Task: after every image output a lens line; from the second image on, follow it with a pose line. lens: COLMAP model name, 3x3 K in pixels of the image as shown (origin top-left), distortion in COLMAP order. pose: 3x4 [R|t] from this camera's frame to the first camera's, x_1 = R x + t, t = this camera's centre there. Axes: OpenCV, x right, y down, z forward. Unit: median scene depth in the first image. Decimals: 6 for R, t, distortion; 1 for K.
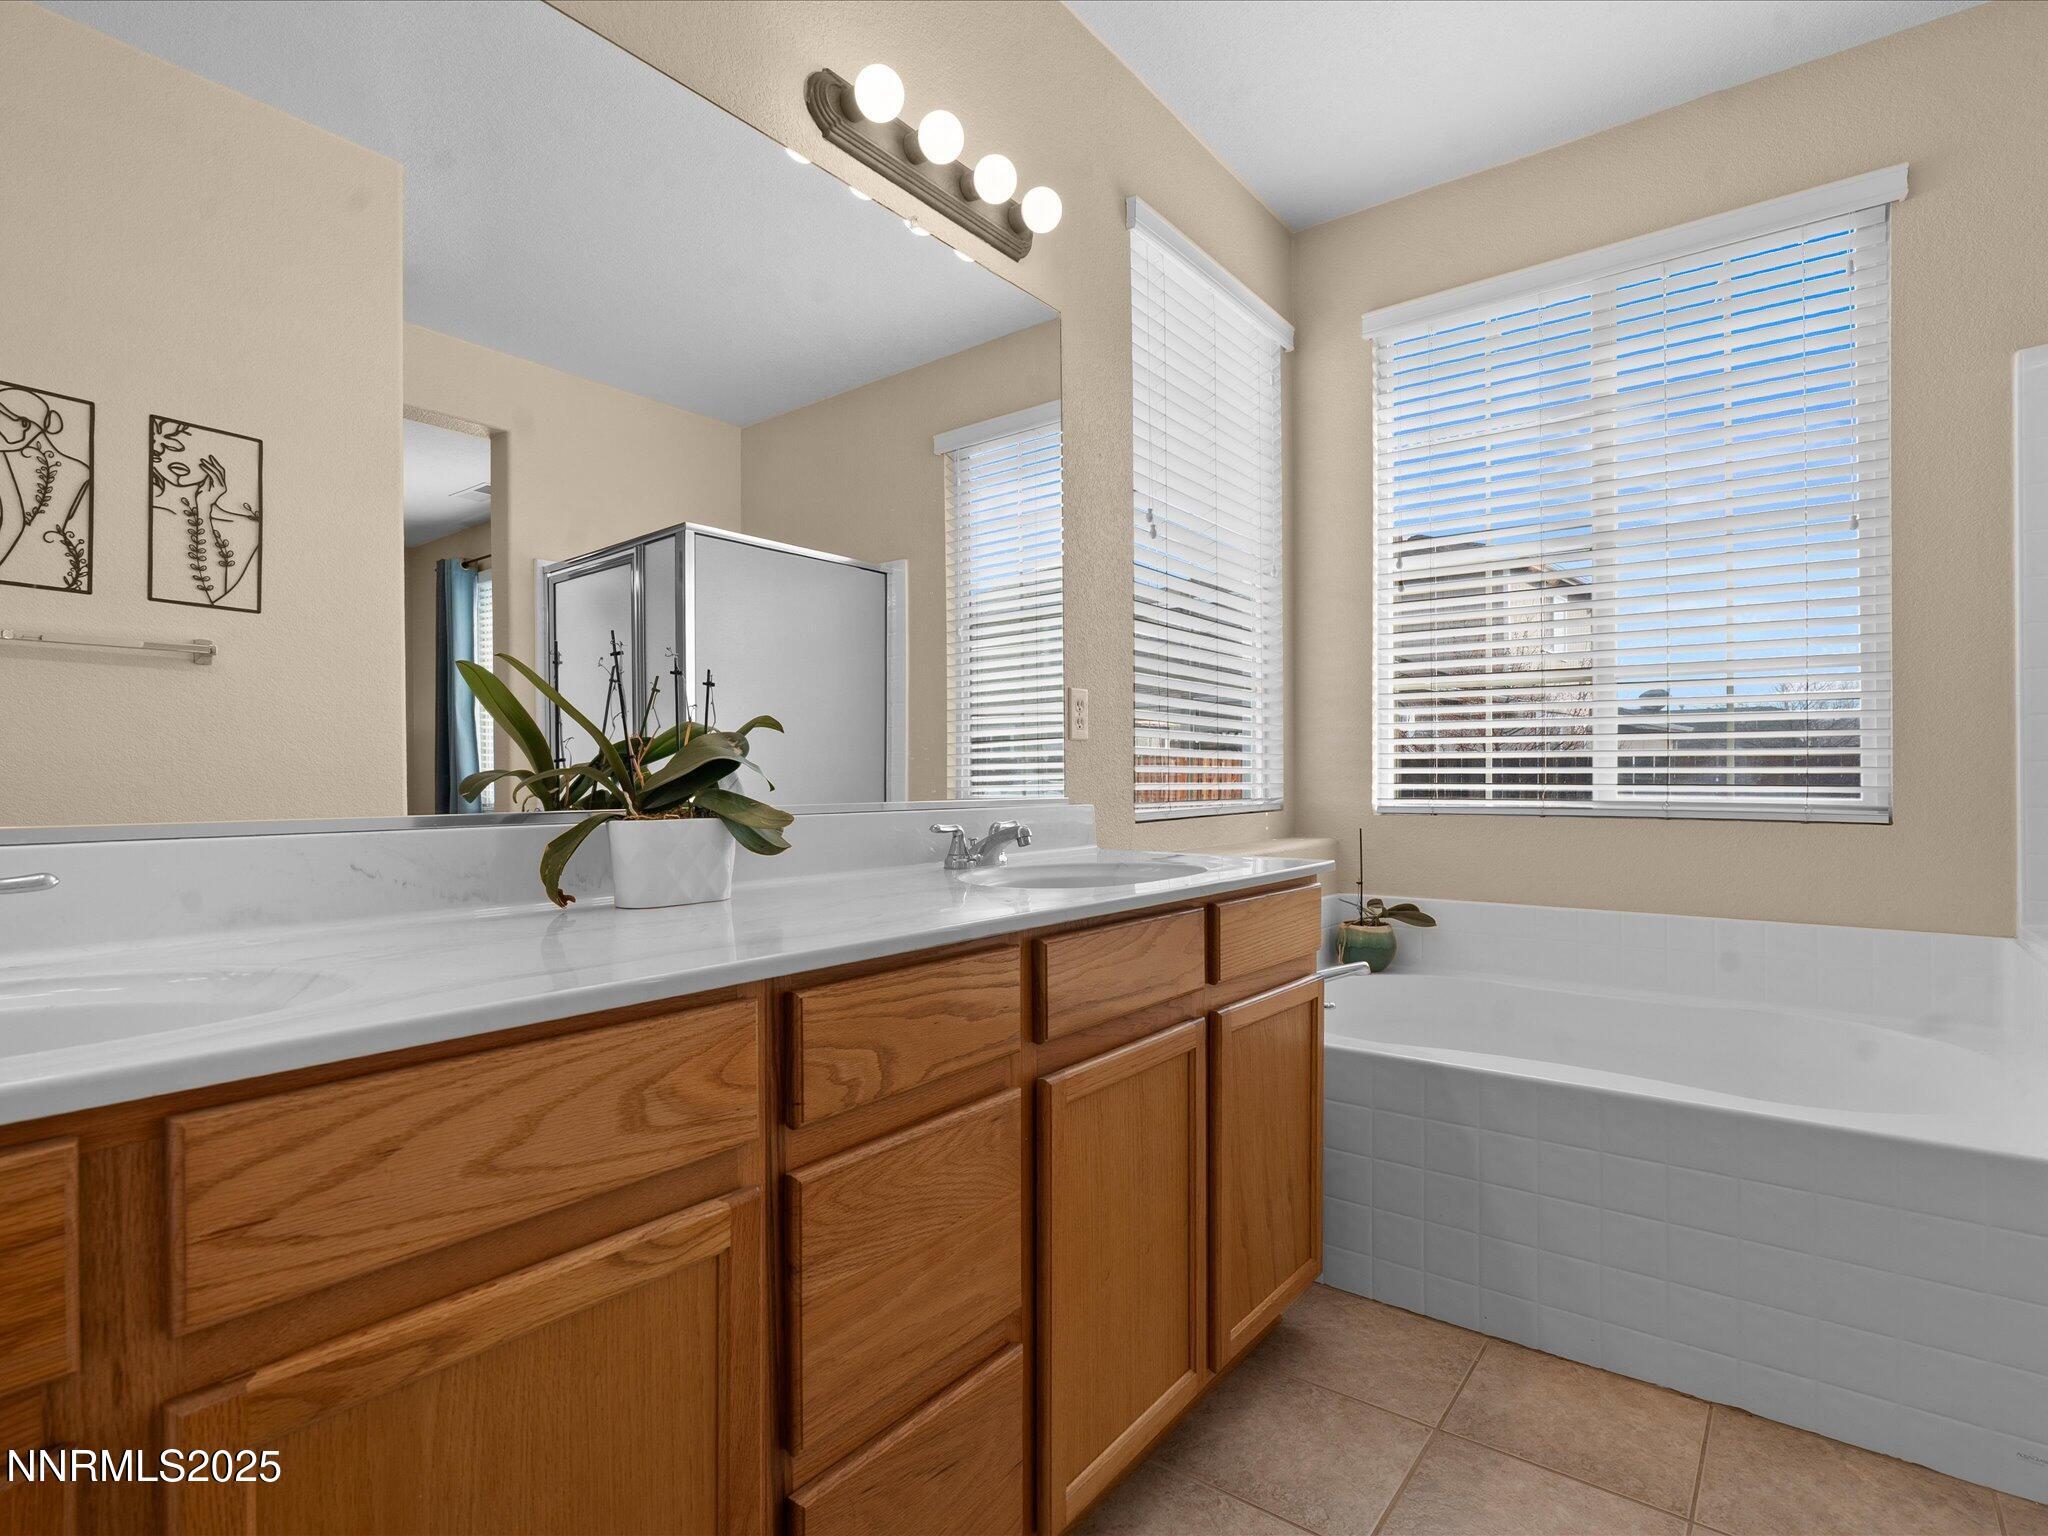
lens RADIAL K [[1065.9, 0, 1027.2], [0, 1065.9, 764.0], [0, 0, 1]] dist [-0.007829, 0.003159]
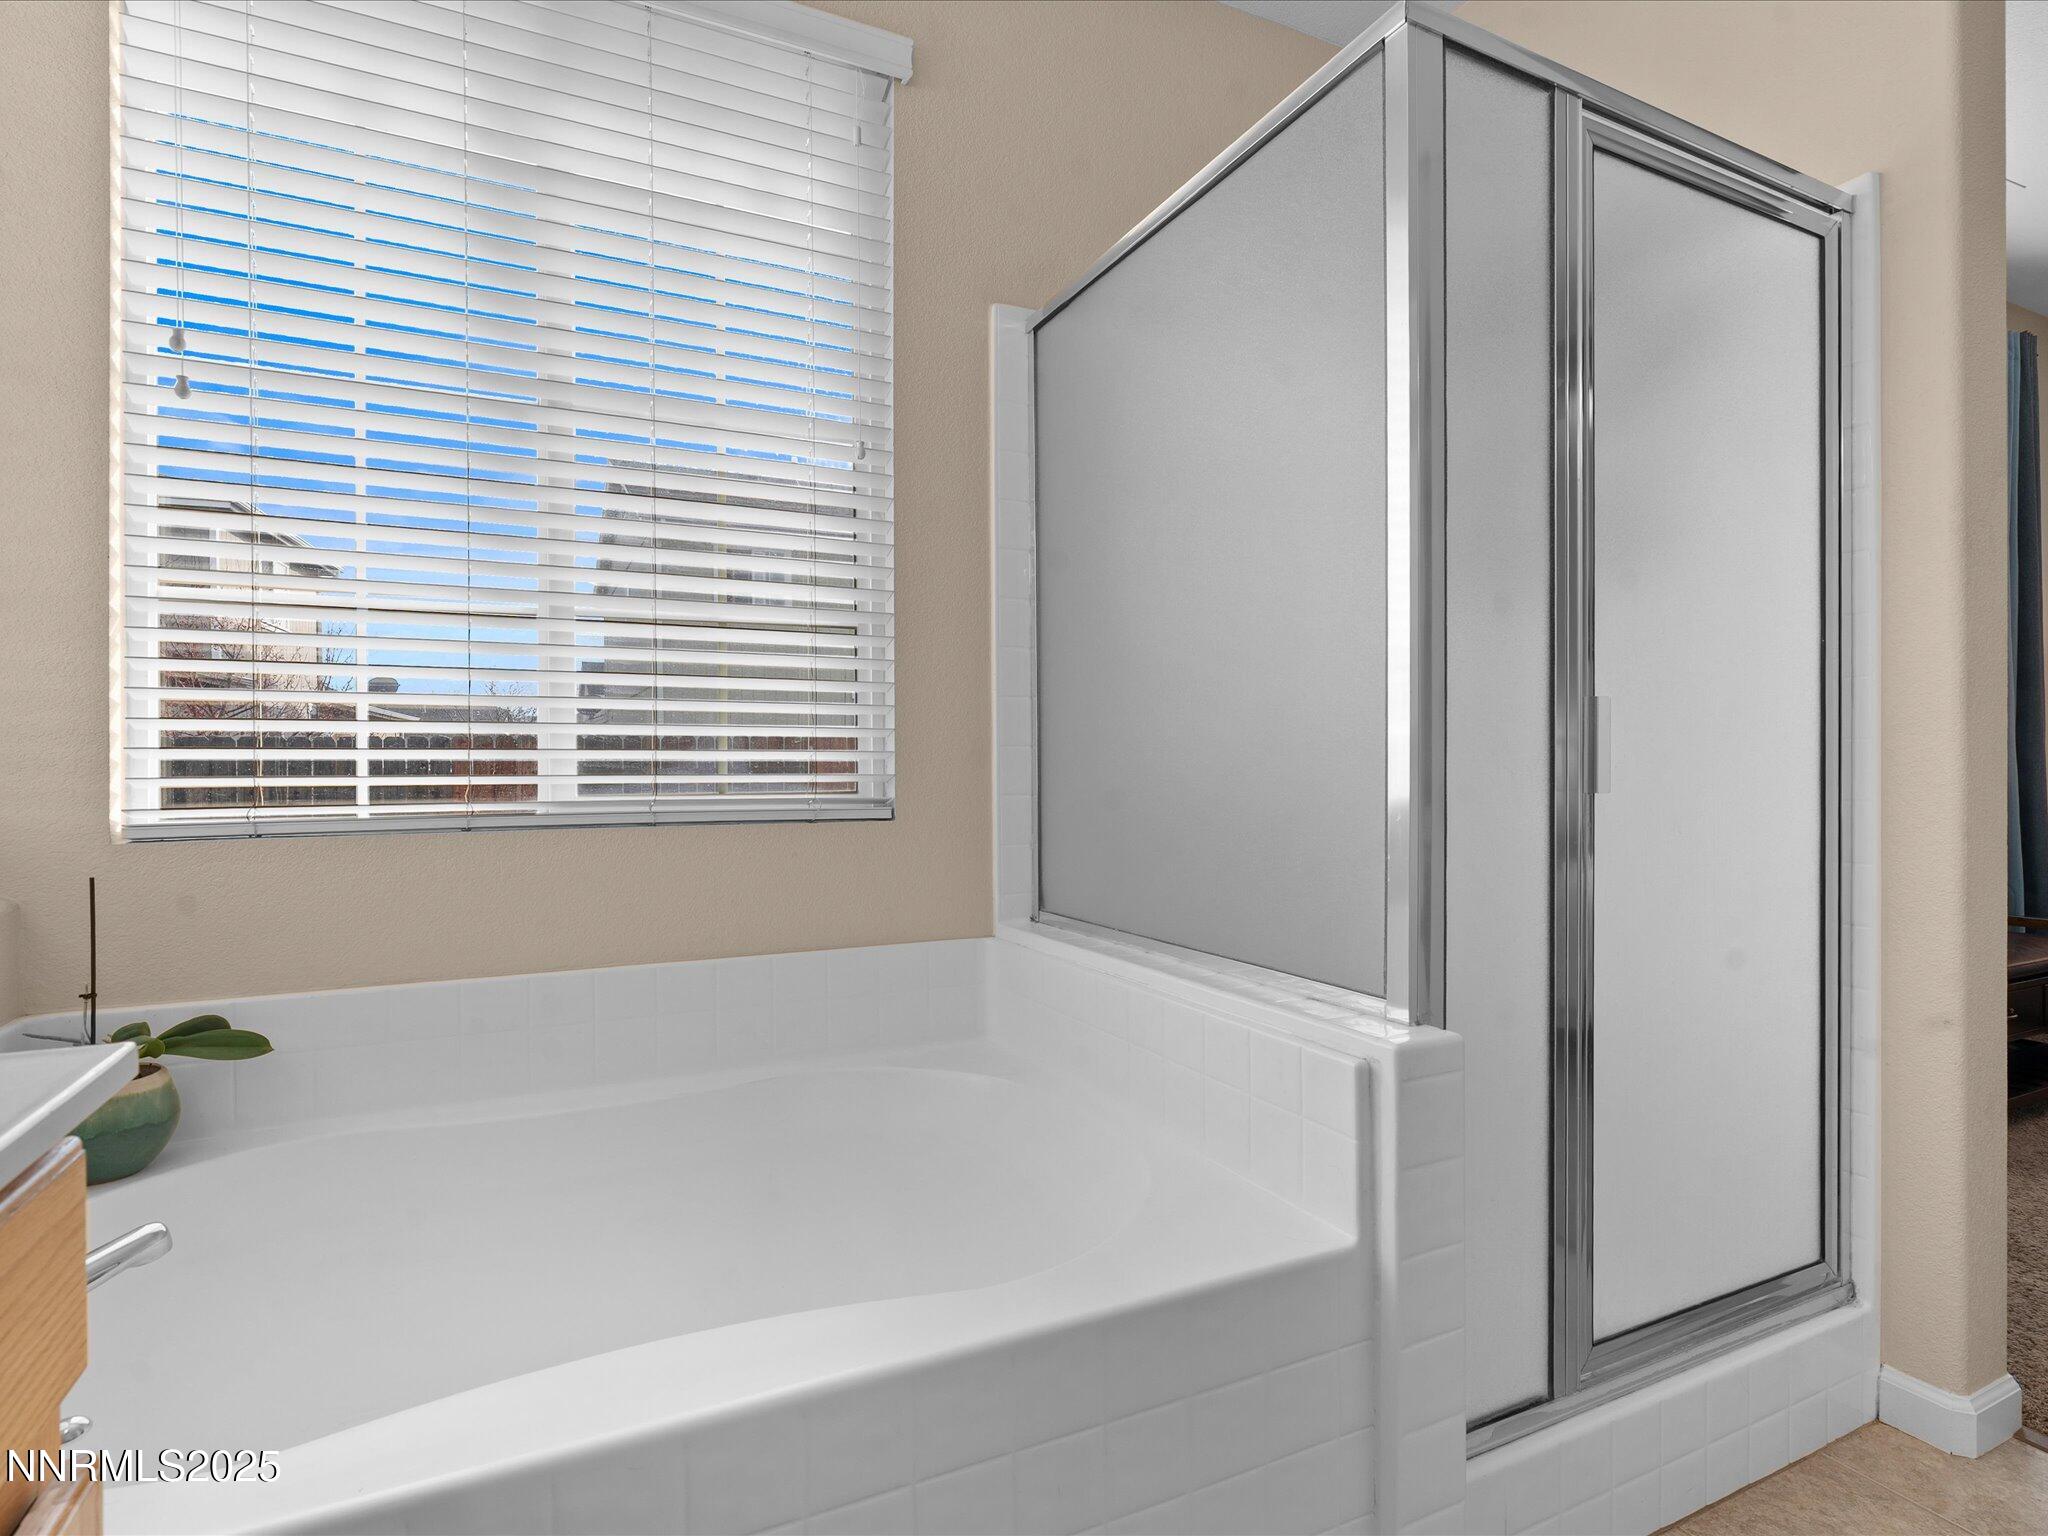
lens RADIAL K [[1065.9, 0, 1020.6], [0, 1065.9, 770.9], [0, 0, 1]] dist [-0.007829, 0.003159]
pose [[0.463931, -0.008722, 0.885828, 0.097048], [-0.008638, 0.999859, 0.014369, 0.004450], [-0.885829, -0.014318, 0.463791, 0.450150]]
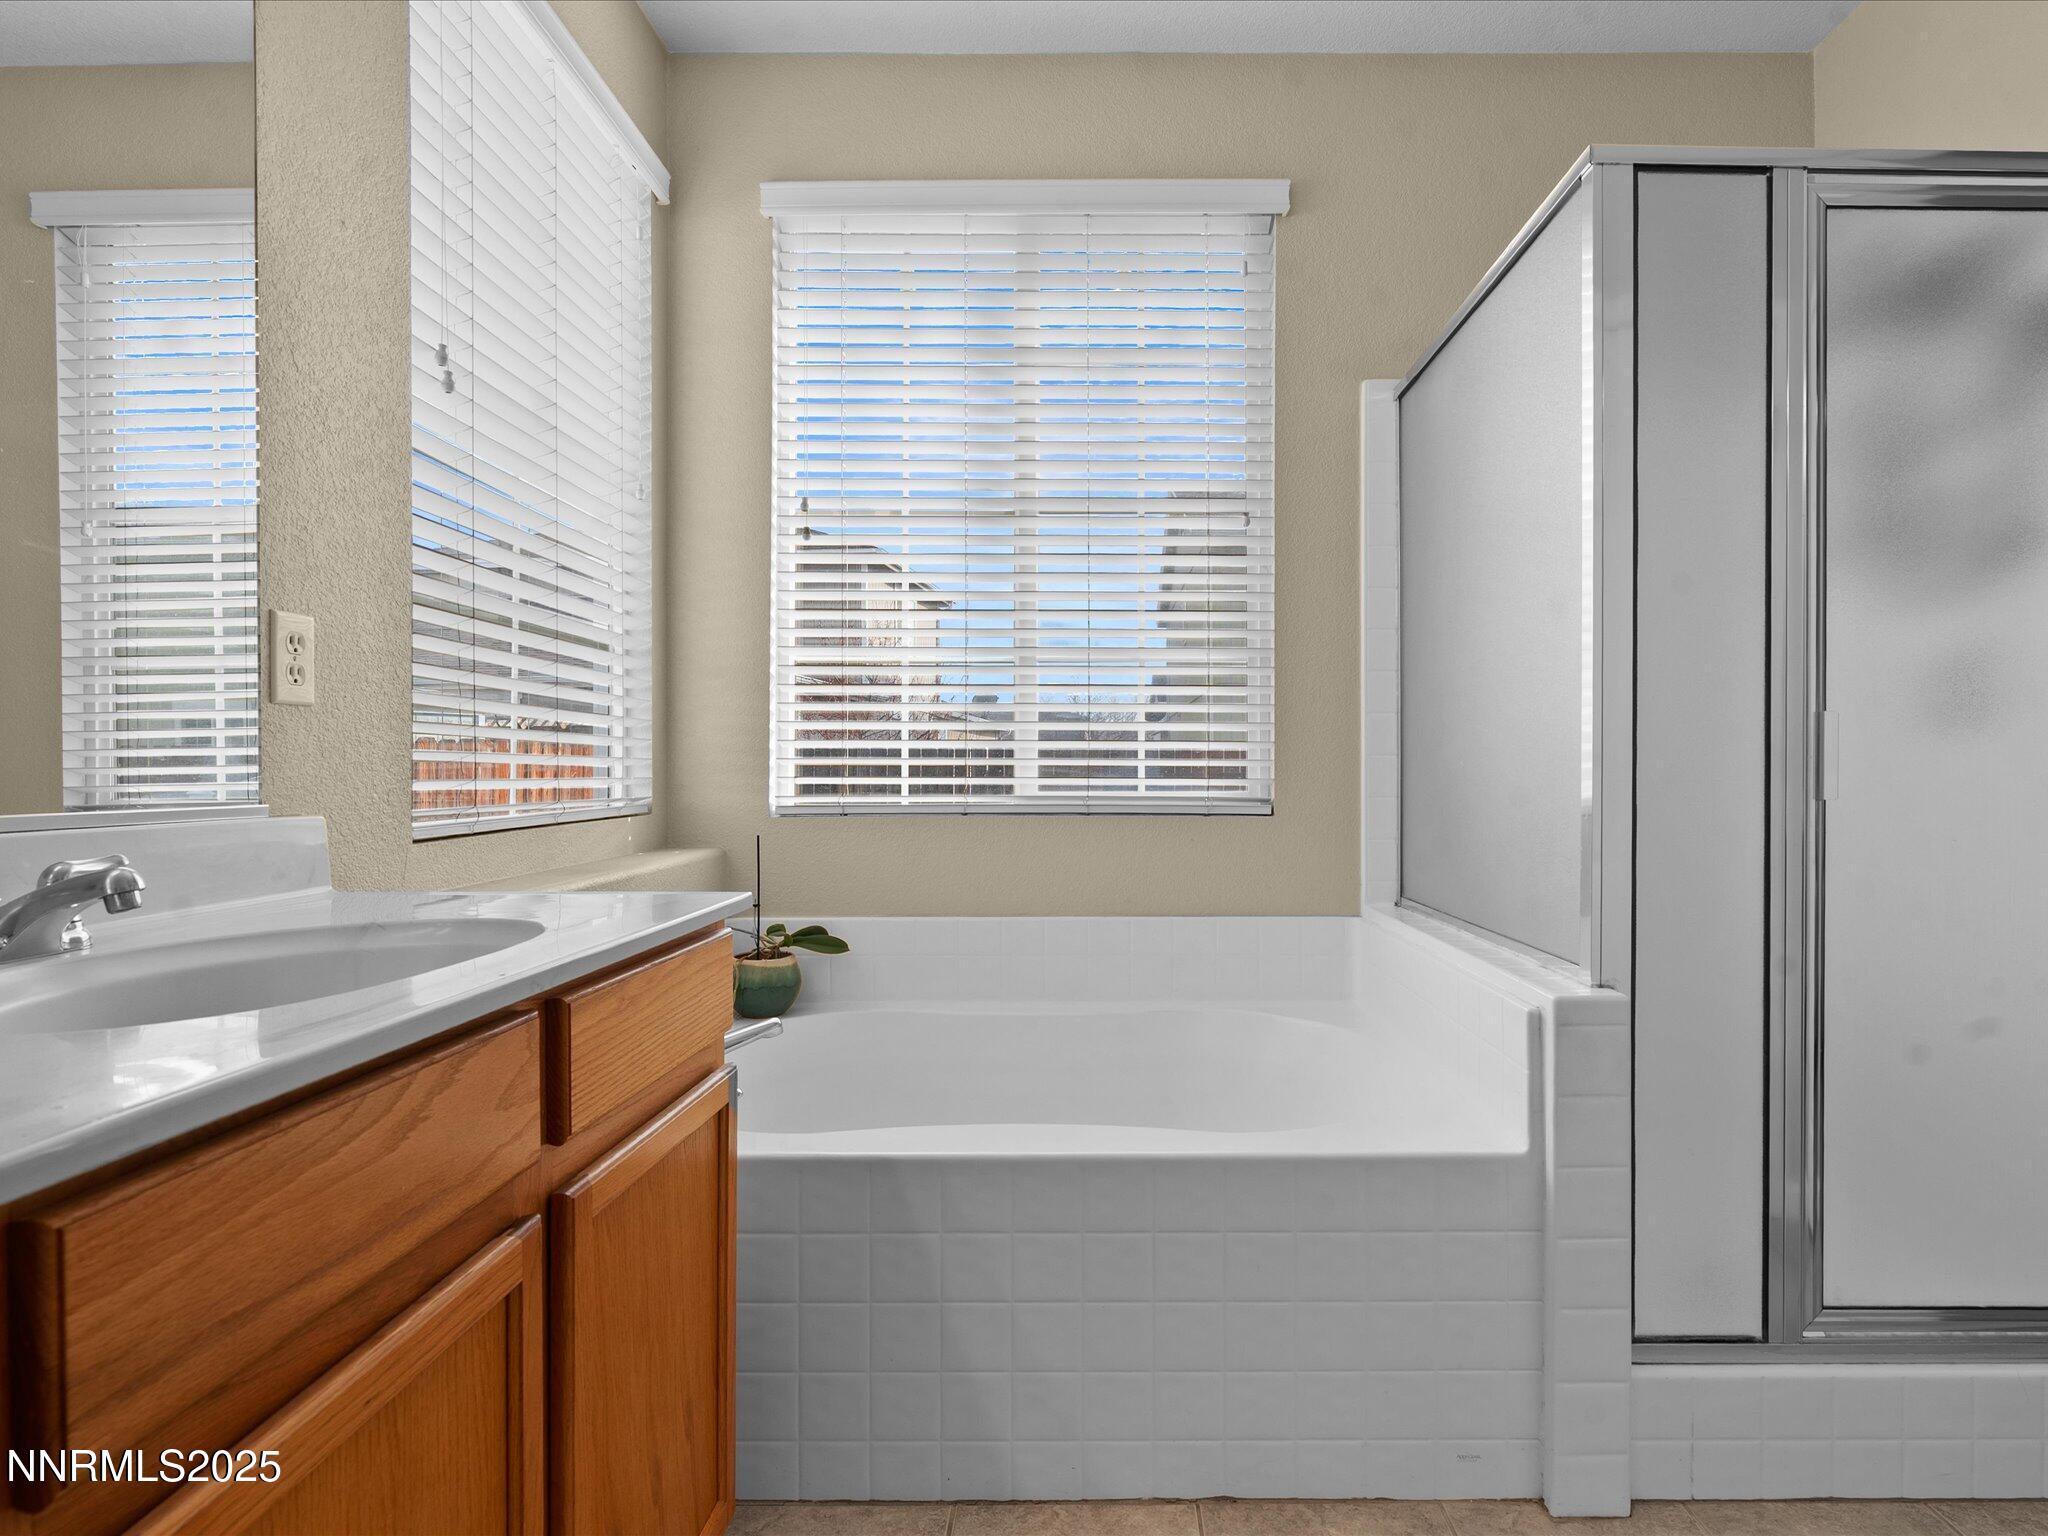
lens RADIAL K [[1065.9, 0, 1092.3], [0, 1065.9, 771.9], [0, 0, 1]] dist [-0.007829, 0.003159]
pose [[0.797032, -0.001010, 0.603936, 0.038187], [-0.008204, 0.999888, 0.012500, 0.002490], [-0.603882, -0.014918, 0.796934, 0.239627]]
